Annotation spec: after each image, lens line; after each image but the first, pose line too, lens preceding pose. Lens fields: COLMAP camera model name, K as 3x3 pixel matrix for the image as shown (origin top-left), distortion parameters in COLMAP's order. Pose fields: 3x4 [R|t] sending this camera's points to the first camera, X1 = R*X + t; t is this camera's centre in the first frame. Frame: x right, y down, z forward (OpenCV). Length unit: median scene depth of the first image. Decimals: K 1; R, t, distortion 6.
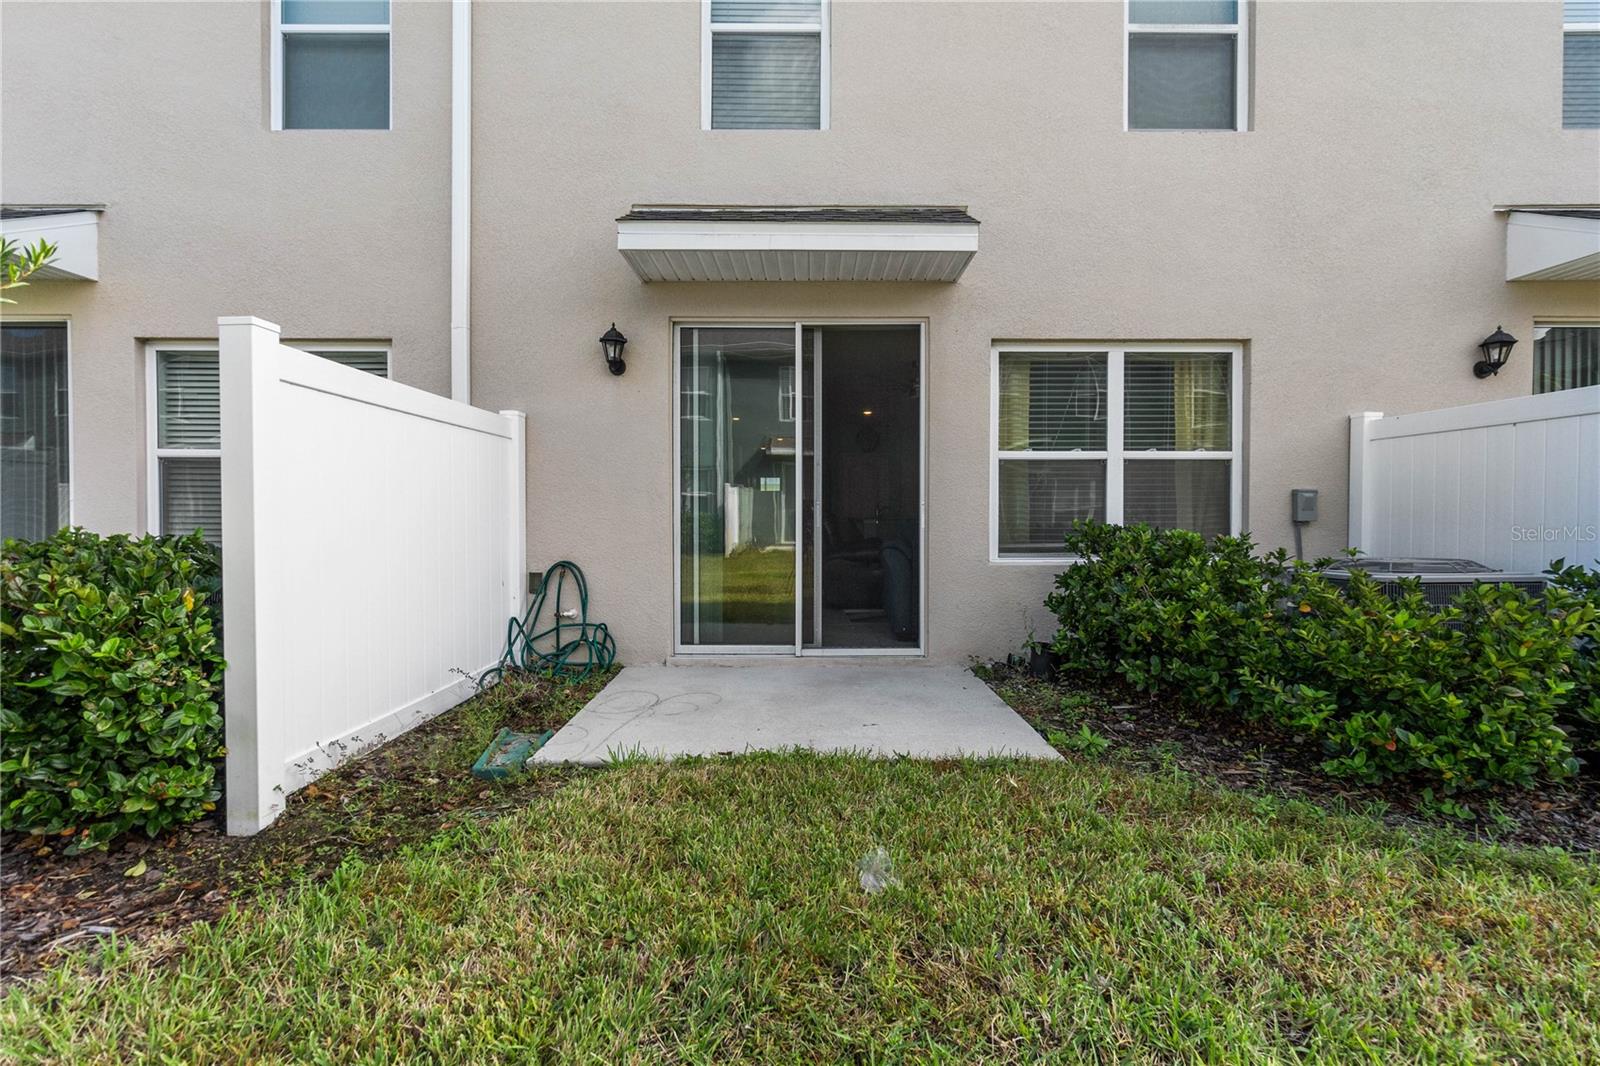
lens RADIAL K [[687.3, 0, 811.9], [0, 687.3, 524.1], [0, 0, 1]] dist [-0.006482, 0.001194]
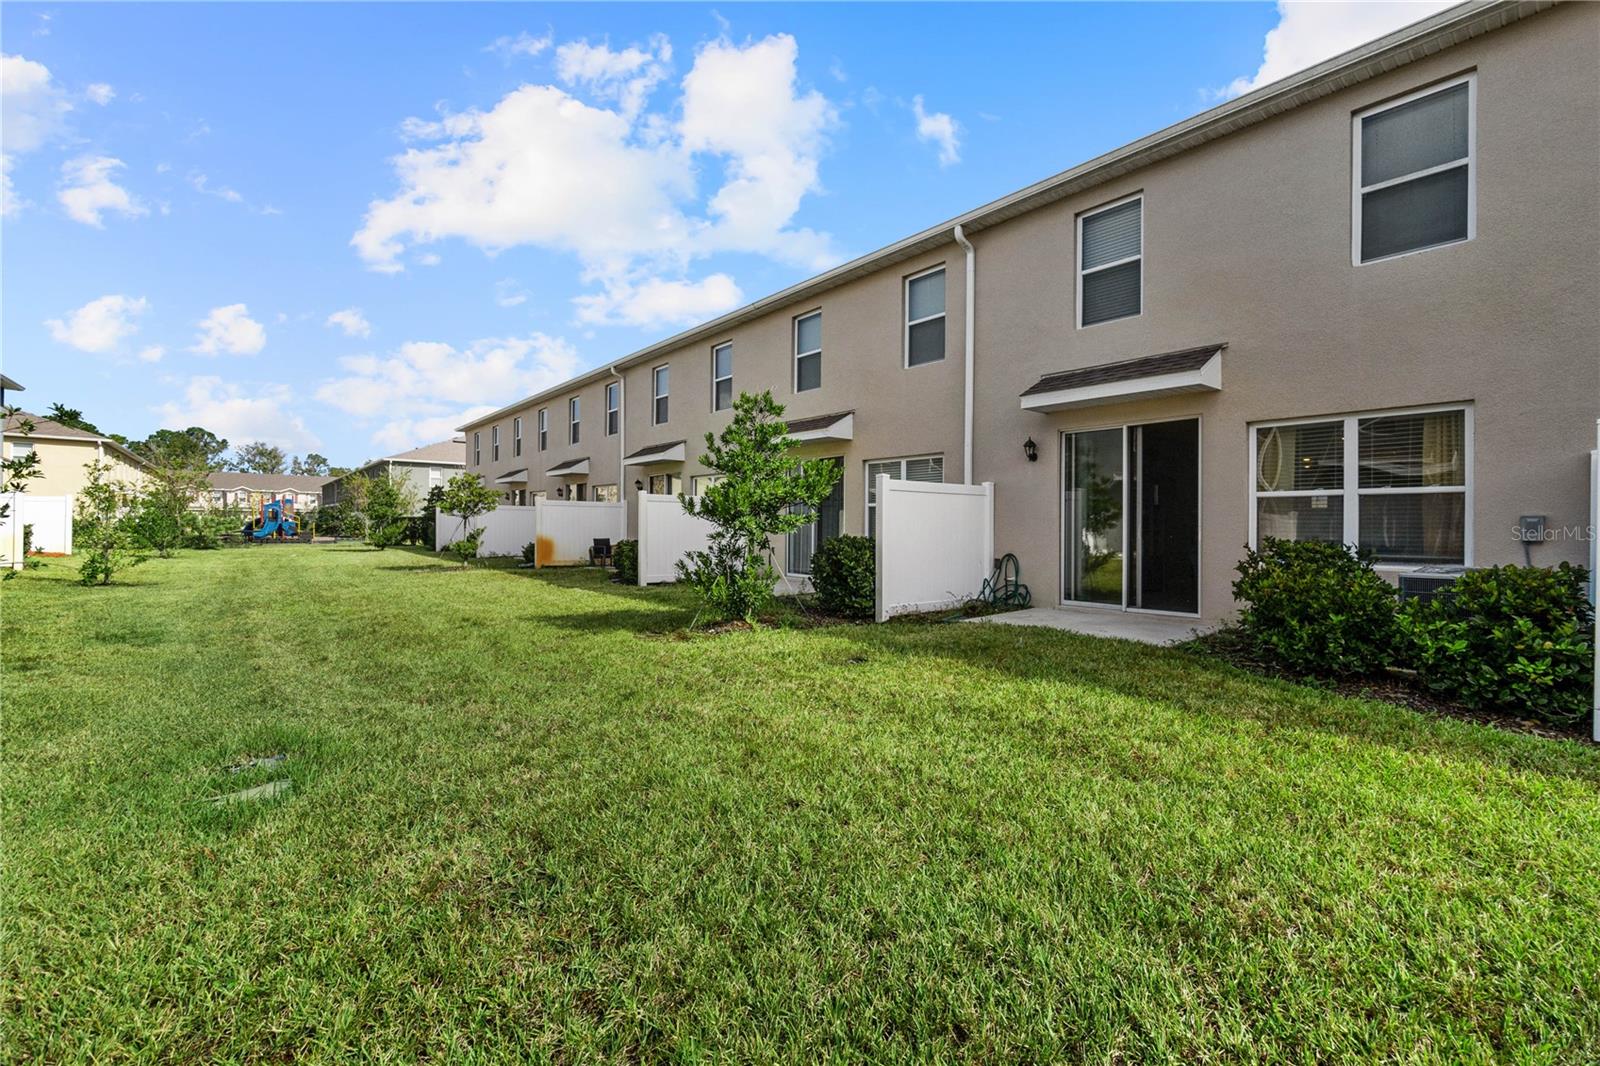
lens RADIAL K [[687.3, 0, 788.8], [0, 687.3, 527.3], [0, 0, 1]] dist [-0.006482, 0.001194]
pose [[0.623209, 0.003303, -0.782048, 0.838031], [-0.016888, 0.999815, -0.009235, 0.005252], [0.781873, 0.018962, 0.623150, -0.801324]]
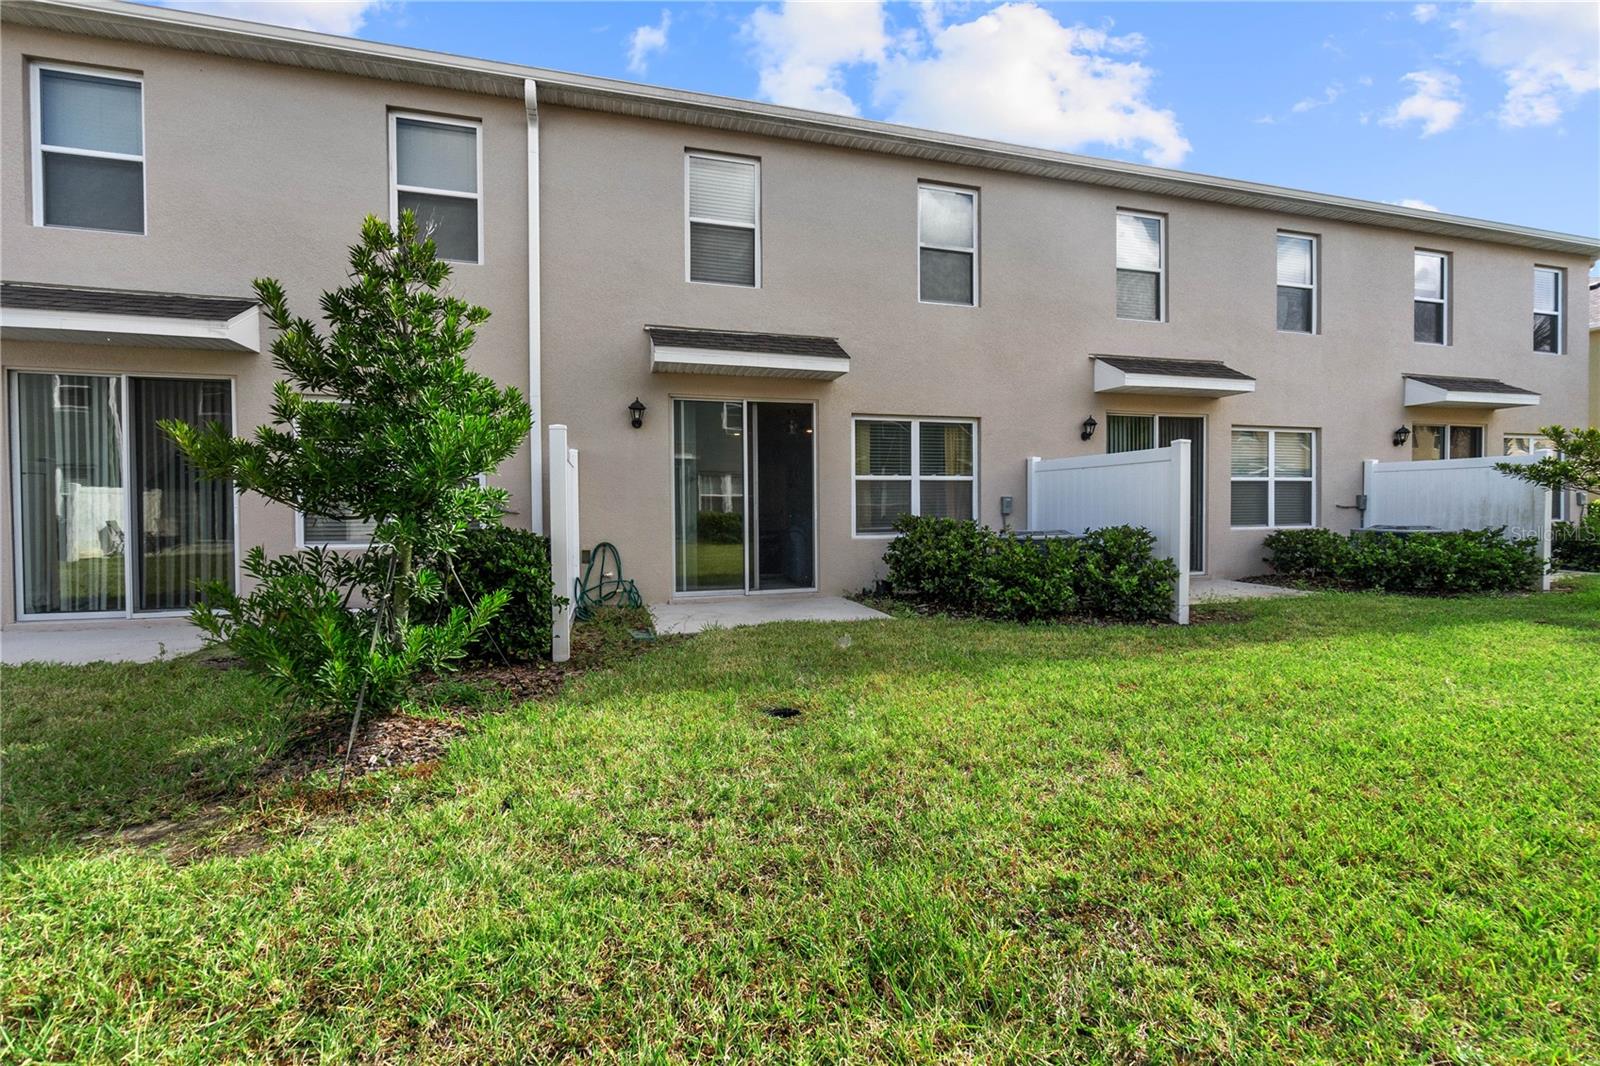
lens RADIAL K [[738.4, 0, 812.0], [0, 738.4, 527.6], [0, 0, 1]] dist [-0.001096, -0.001042]
pose [[0.955690, -0.016011, 0.293938, -0.405858], [0.013202, 0.999846, 0.011535, 0.004805], [-0.294078, -0.007144, 0.955755, -0.807228]]
